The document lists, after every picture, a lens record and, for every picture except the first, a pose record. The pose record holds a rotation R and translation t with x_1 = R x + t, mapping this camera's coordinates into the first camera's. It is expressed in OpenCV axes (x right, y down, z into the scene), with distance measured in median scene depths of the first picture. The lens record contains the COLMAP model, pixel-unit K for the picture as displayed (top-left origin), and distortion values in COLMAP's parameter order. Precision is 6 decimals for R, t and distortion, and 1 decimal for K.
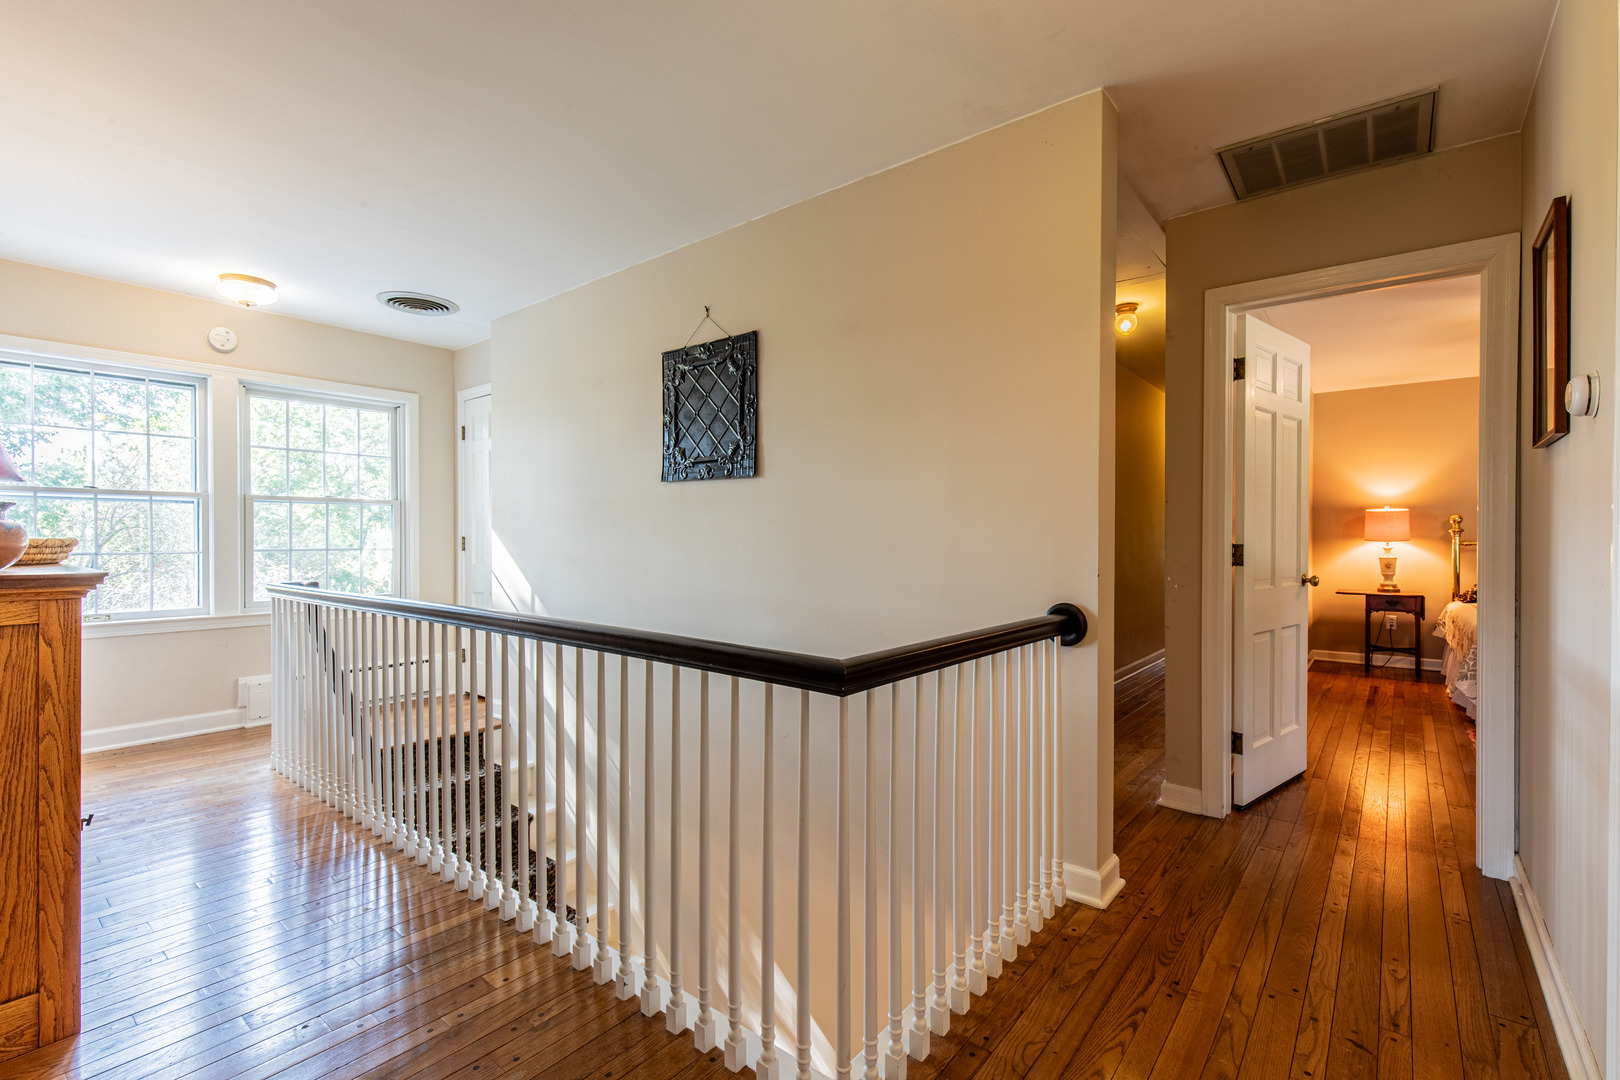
lens RADIAL K [[722.1, 0, 823.3], [0, 722.1, 537.8], [0, 0, 1]] dist [0.001637, 0.000306]
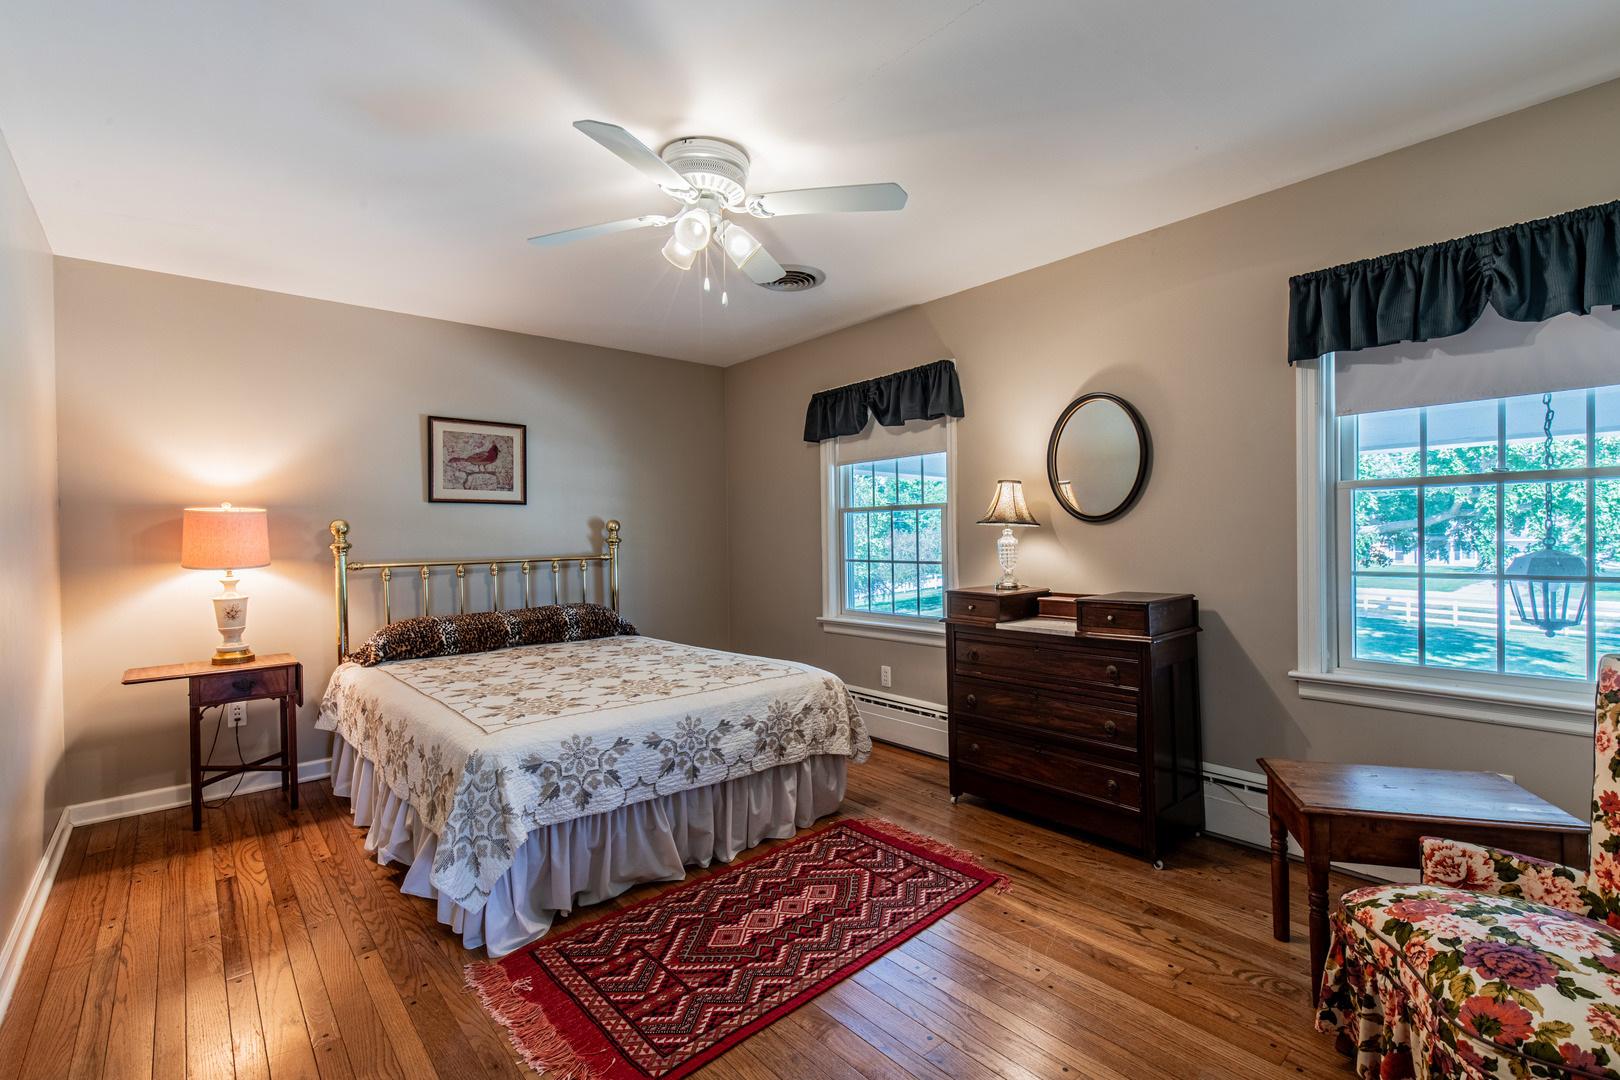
lens RADIAL K [[722.1, 0, 823.8], [0, 722.1, 538.4], [0, 0, 1]] dist [0.001637, 0.000306]
pose [[0.165146, -0.009883, 0.986220, 0.328697], [0.020870, 0.999761, 0.006524, -0.011862], [-0.986048, 0.019505, 0.165313, 0.481043]]
